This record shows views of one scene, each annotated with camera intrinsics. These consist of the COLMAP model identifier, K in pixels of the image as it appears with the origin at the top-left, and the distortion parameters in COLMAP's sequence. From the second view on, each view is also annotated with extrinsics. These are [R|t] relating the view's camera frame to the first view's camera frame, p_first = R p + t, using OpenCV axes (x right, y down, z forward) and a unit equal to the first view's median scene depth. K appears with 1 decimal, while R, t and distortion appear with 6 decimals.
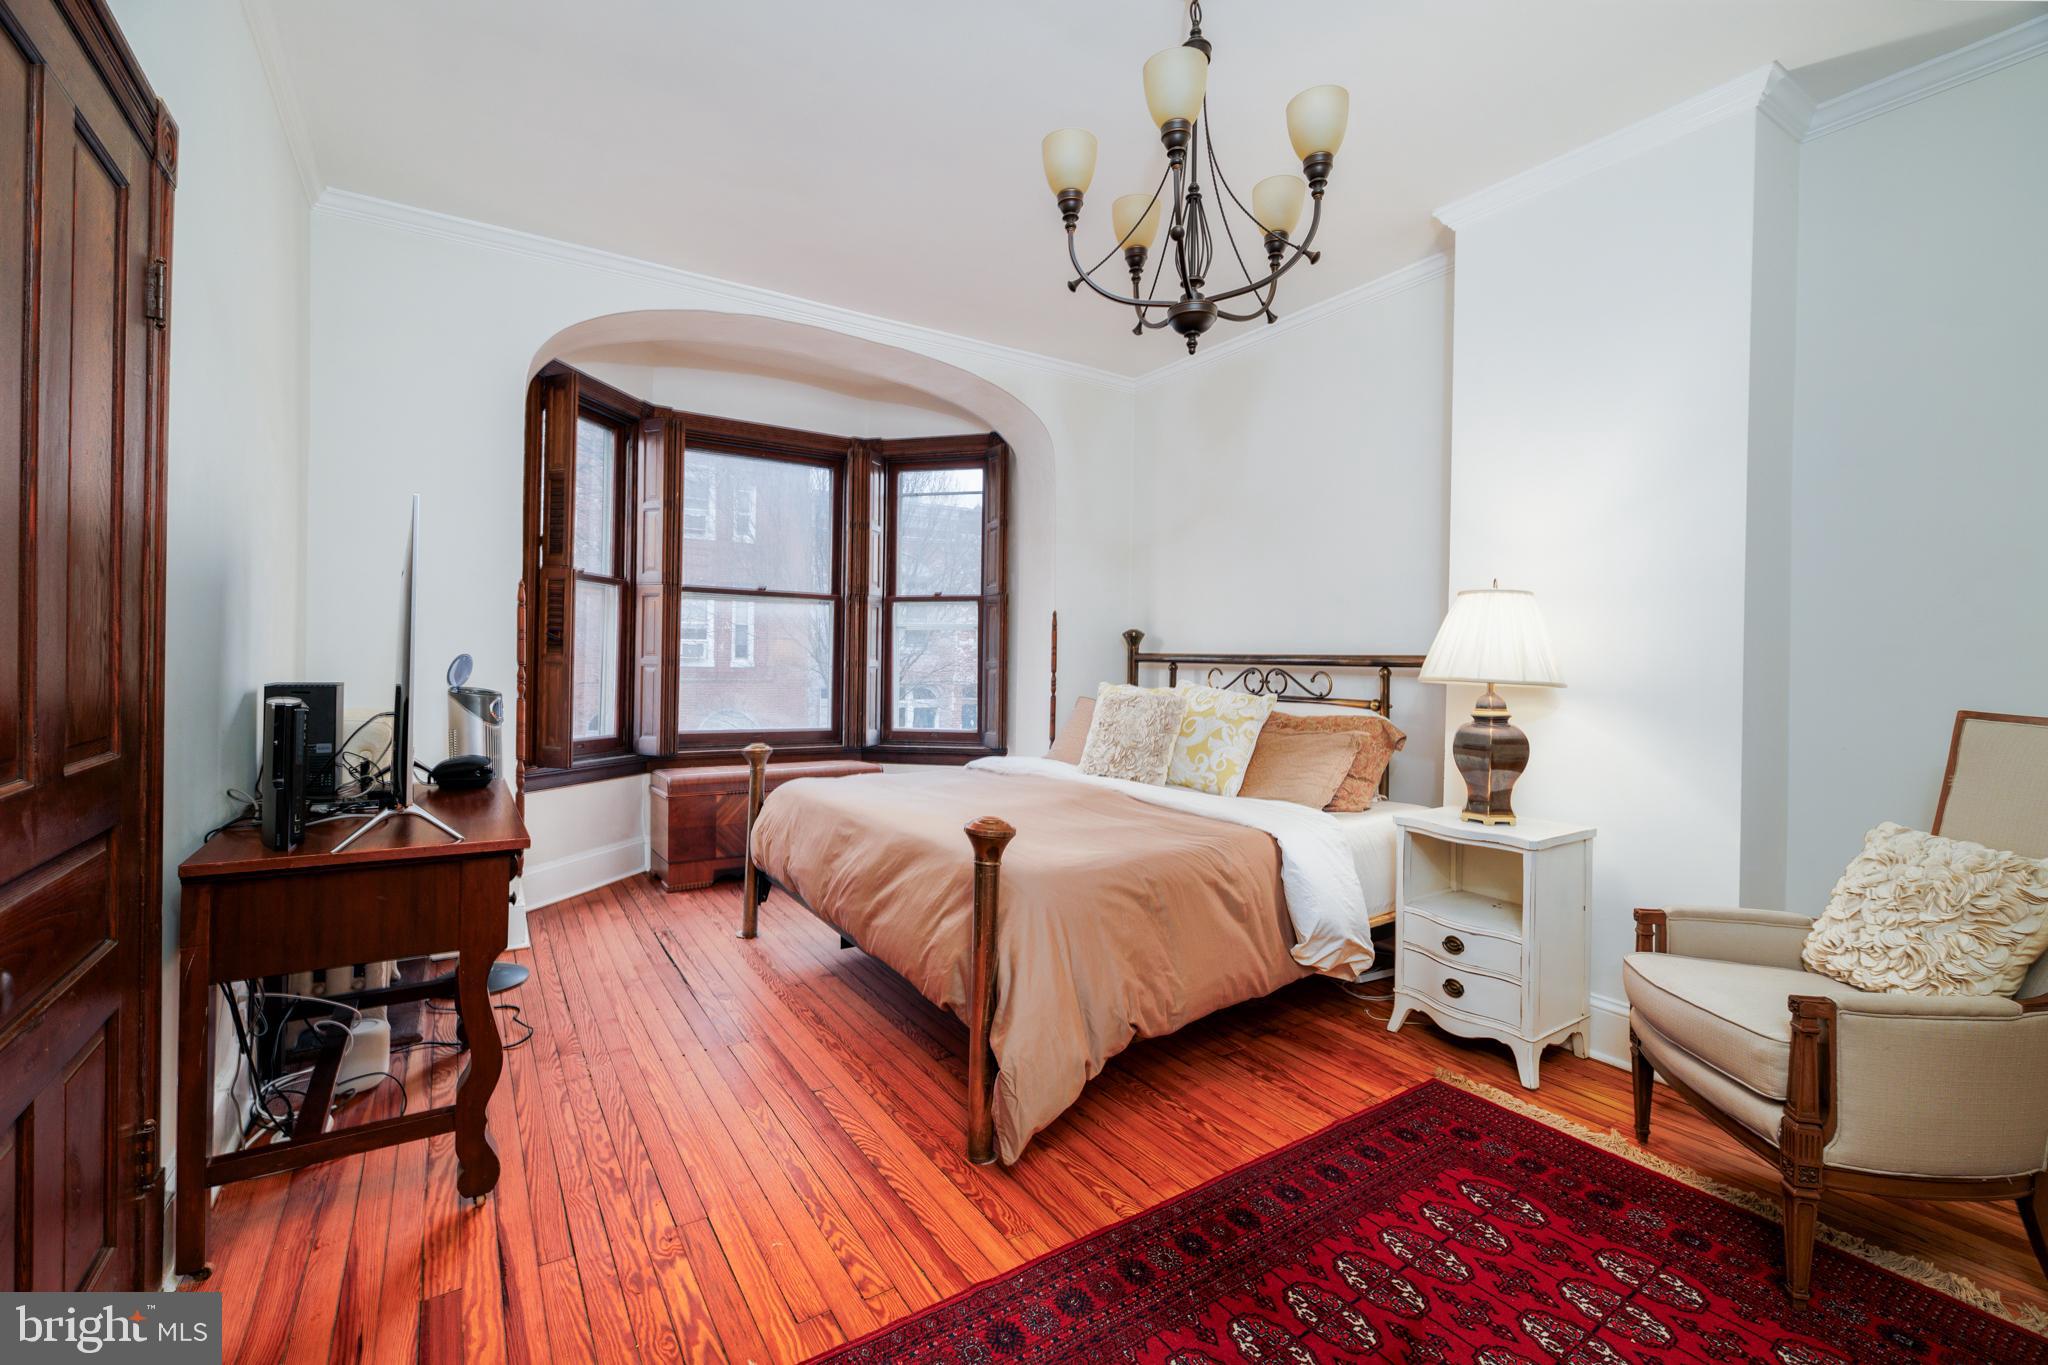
lens RADIAL K [[892.4, 0, 1014.2], [0, 892.4, 660.4], [0, 0, 1]] dist [-0.023240, 0.001514]
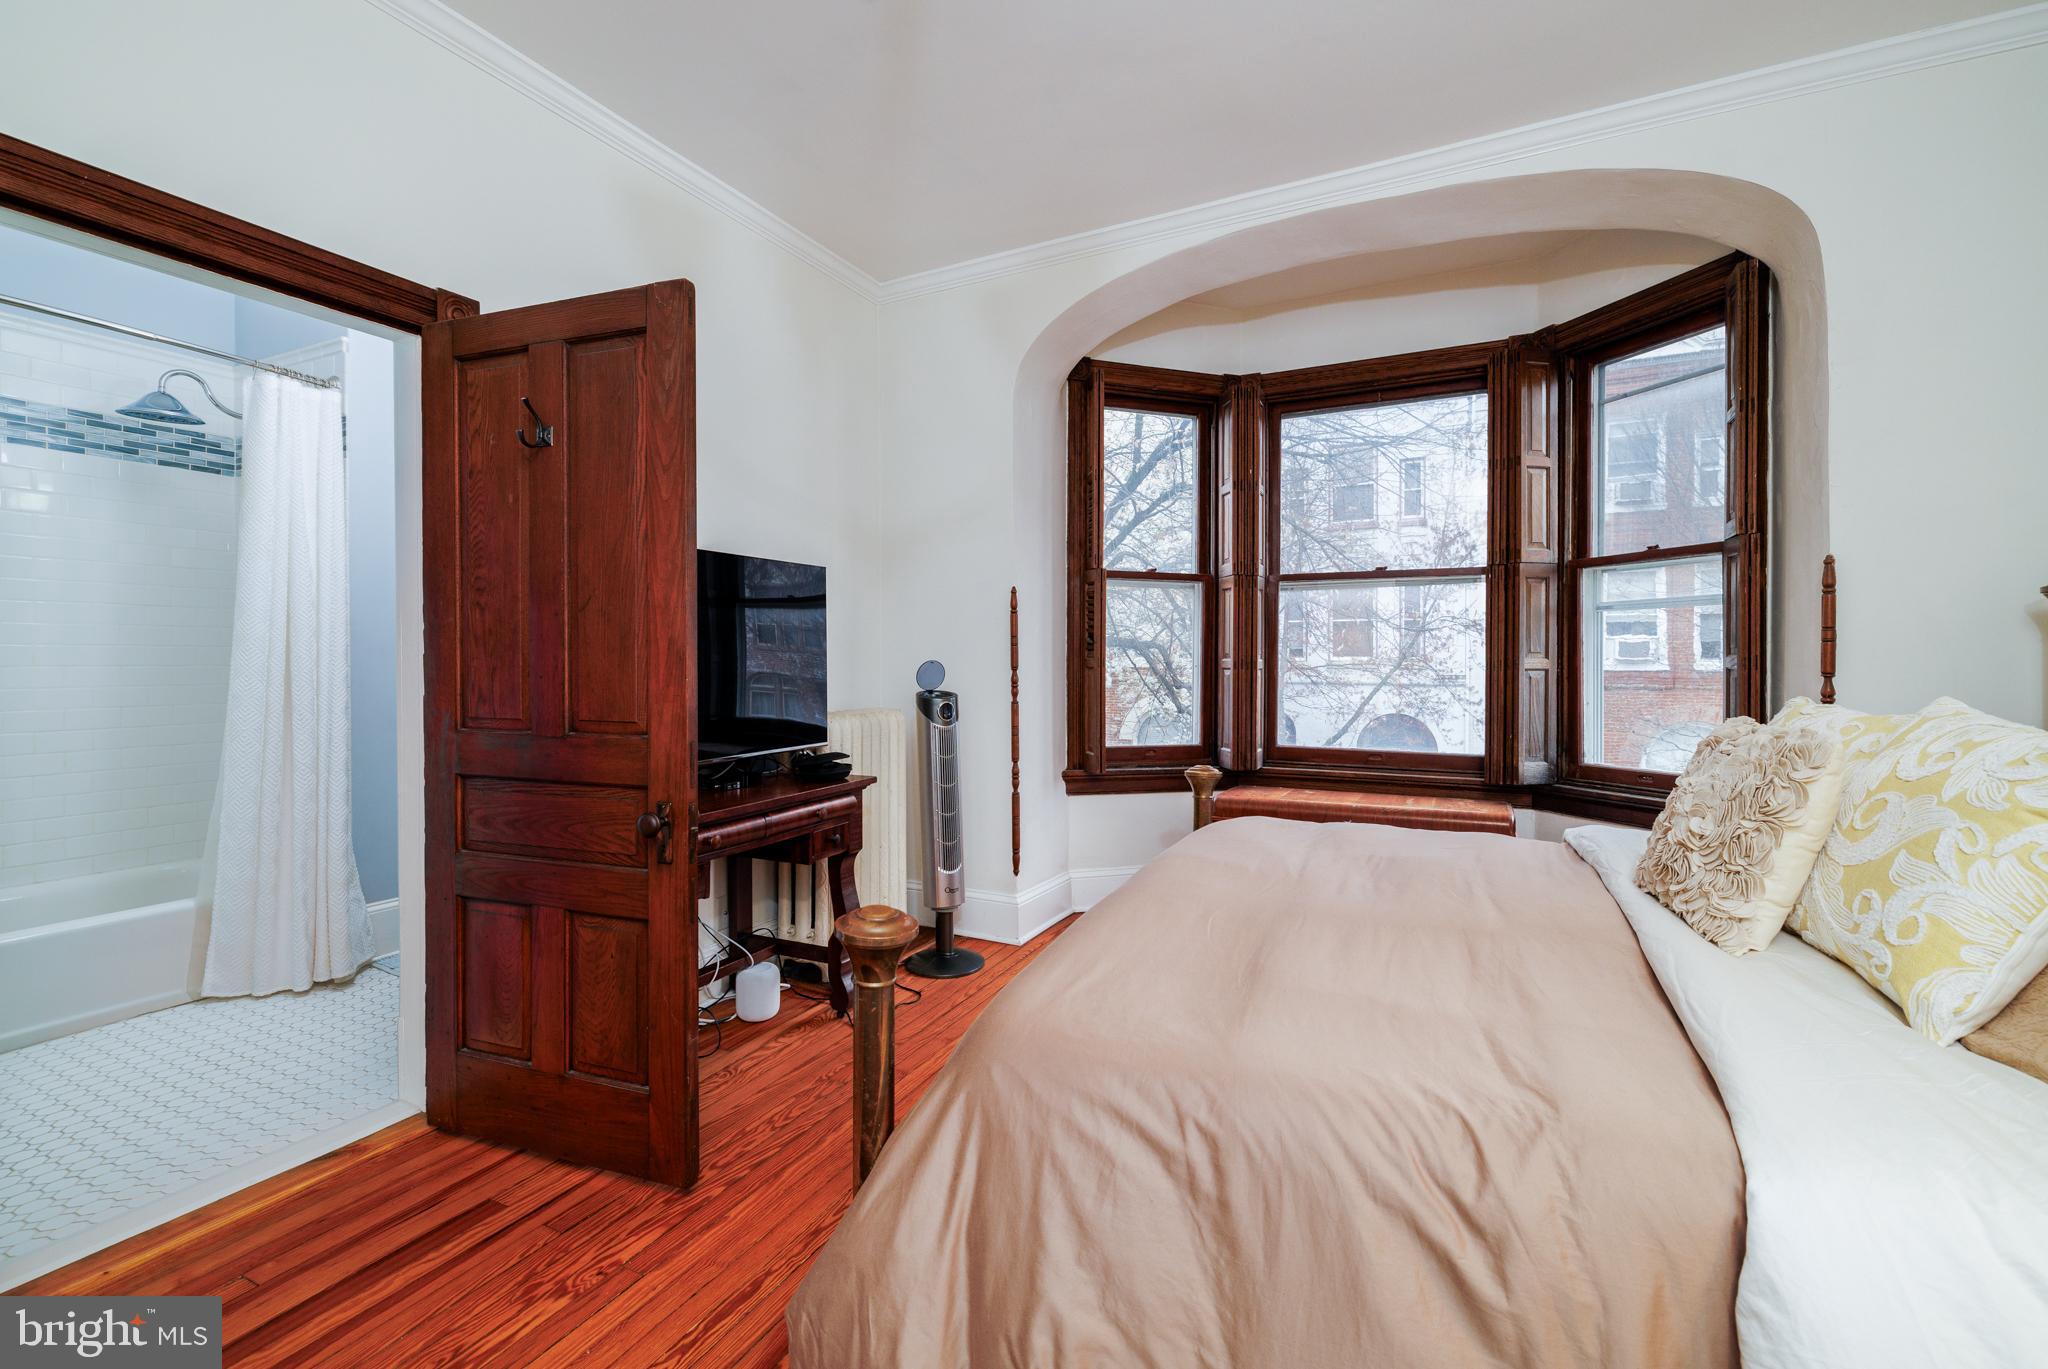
lens RADIAL K [[892.4, 0, 1012.0], [0, 892.4, 679.2], [0, 0, 1]] dist [-0.023240, 0.001514]
pose [[0.498170, 0.003028, -0.867074, 0.259609], [0.013699, 0.999842, 0.011363, 0.003407], [0.866971, -0.017539, 0.498050, 0.364316]]
